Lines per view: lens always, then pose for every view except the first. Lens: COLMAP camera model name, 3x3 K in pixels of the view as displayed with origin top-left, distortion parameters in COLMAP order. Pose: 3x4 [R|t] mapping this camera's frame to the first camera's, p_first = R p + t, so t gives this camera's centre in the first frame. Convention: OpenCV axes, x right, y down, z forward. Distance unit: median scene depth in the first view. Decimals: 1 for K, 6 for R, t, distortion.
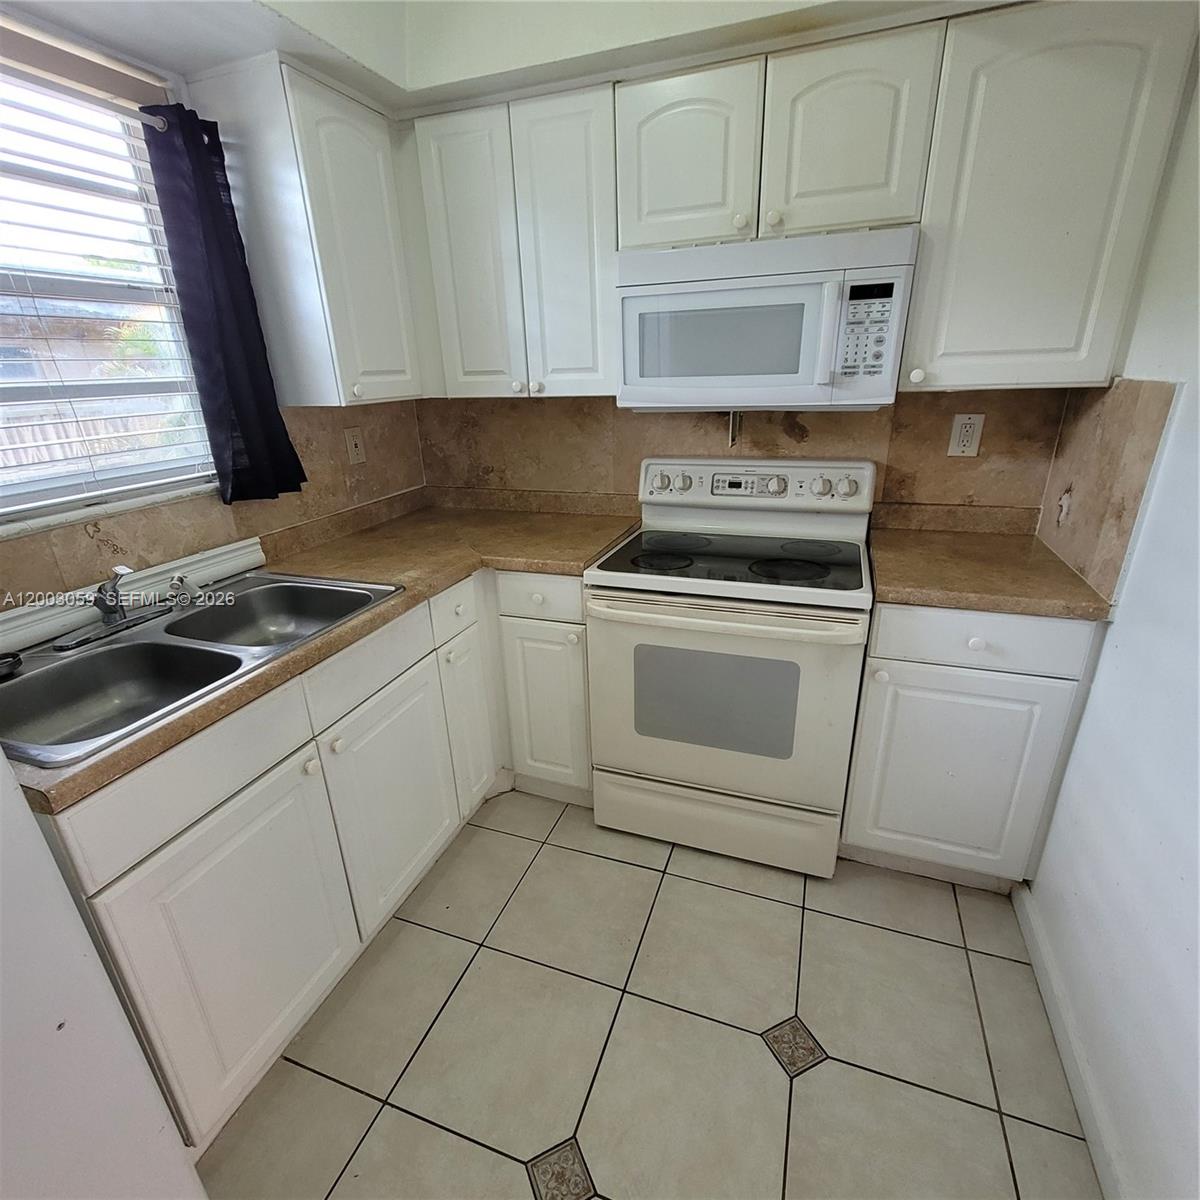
lens RADIAL K [[623.6, 0, 599.9], [0, 623.6, 612.6], [0, 0, 1]] dist [0.011977, -0.000859]
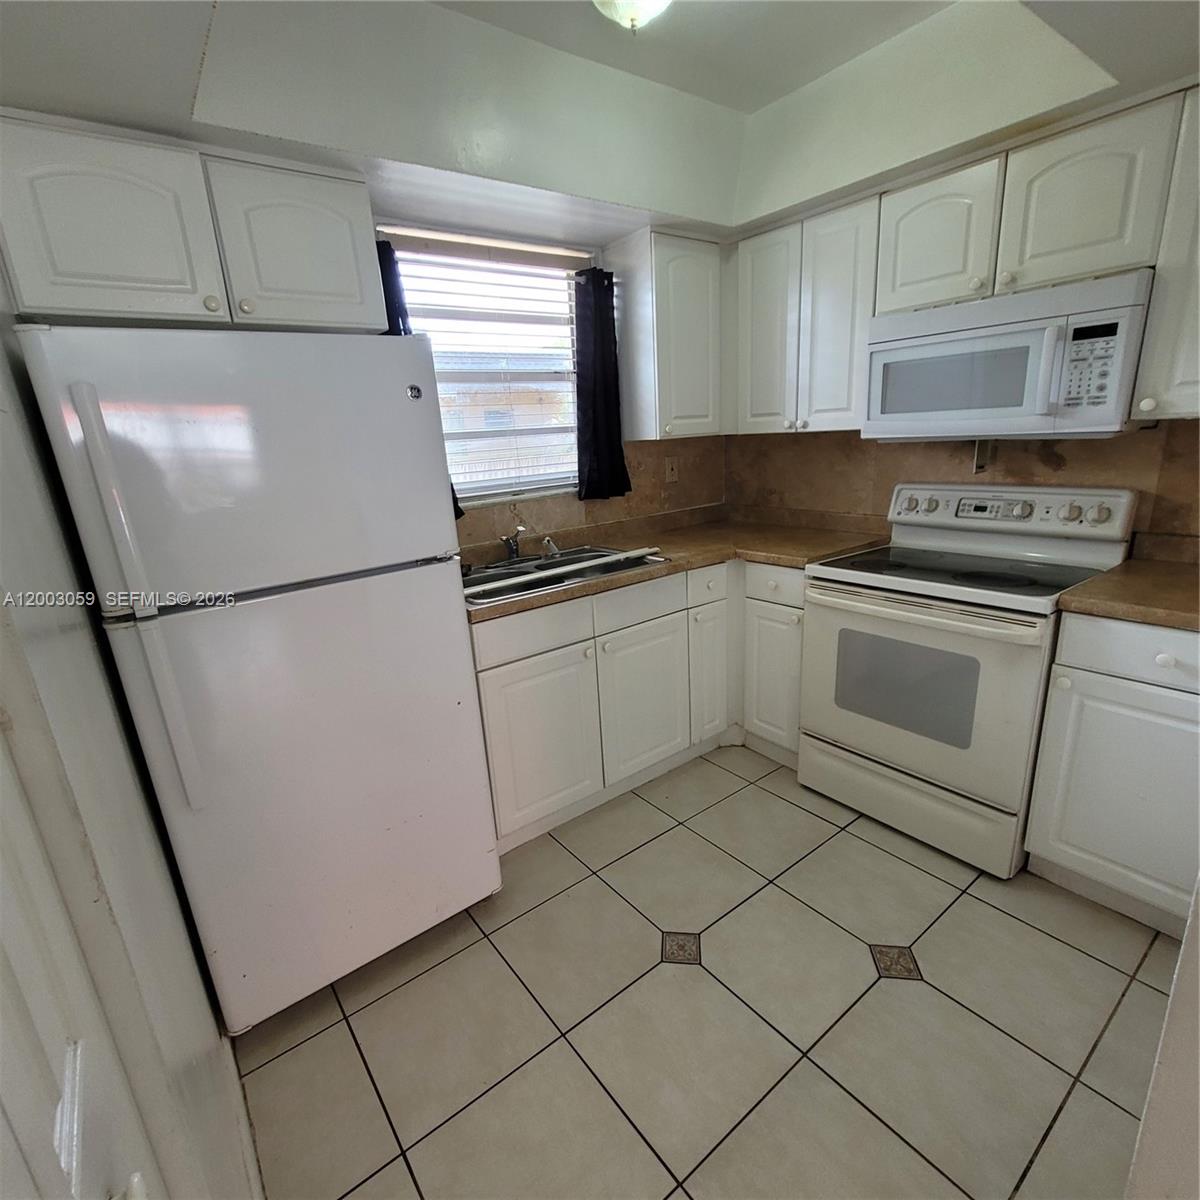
lens RADIAL K [[623.6, 0, 599.9], [0, 623.6, 612.6], [0, 0, 1]] dist [0.011977, -0.000859]
pose [[0.847034, 0.134555, -0.514225, 0.285230], [-0.167464, 0.985715, -0.017919, 0.122493], [0.504469, 0.101292, 0.857468, -0.293764]]
